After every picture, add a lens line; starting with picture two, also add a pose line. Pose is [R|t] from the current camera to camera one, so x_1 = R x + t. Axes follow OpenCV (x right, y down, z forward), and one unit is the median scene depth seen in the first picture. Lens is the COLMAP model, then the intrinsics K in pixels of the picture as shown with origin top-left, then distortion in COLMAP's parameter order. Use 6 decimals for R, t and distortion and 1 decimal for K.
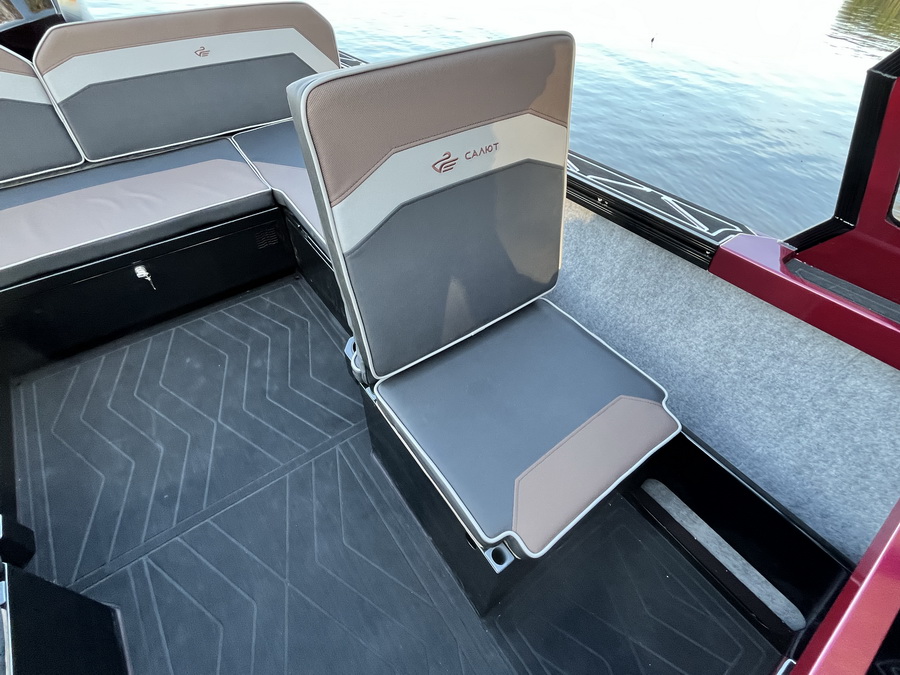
lens RADIAL K [[430.2, 0, 447.8], [0, 430.2, 344.3], [0, 0, 1]] dist [-0.002817, -0.000547]
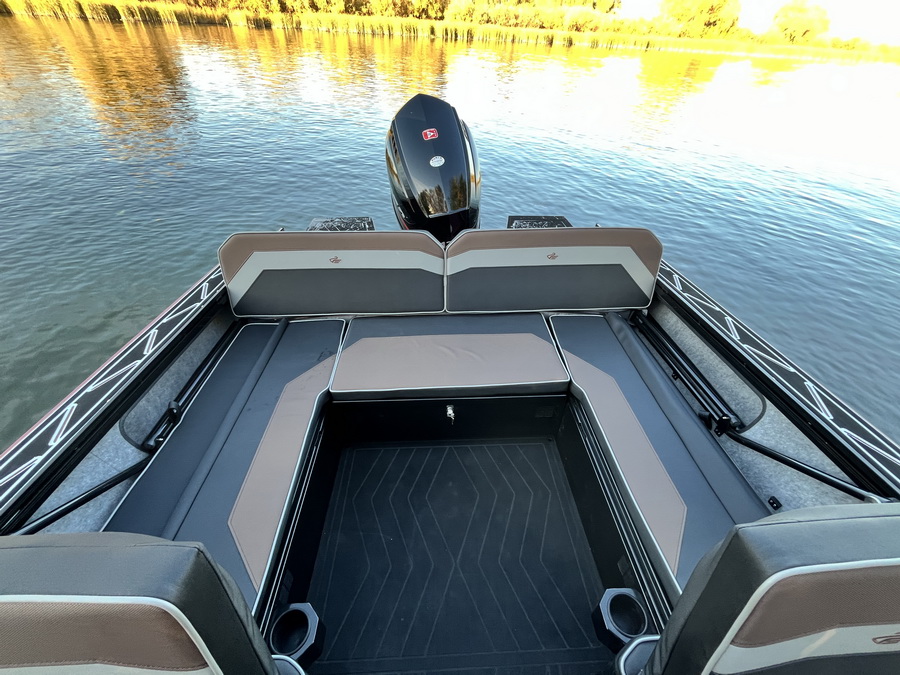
lens RADIAL K [[359.0, 0, 446.5], [0, 359.0, 339.6], [0, 0, 1]] dist [-0.003904, -0.000414]
pose [[0.828224, 0.329311, -0.453431, -0.300886], [-0.397736, 0.915426, -0.061652, -0.294607], [0.394780, 0.231407, 0.889157, -0.020438]]
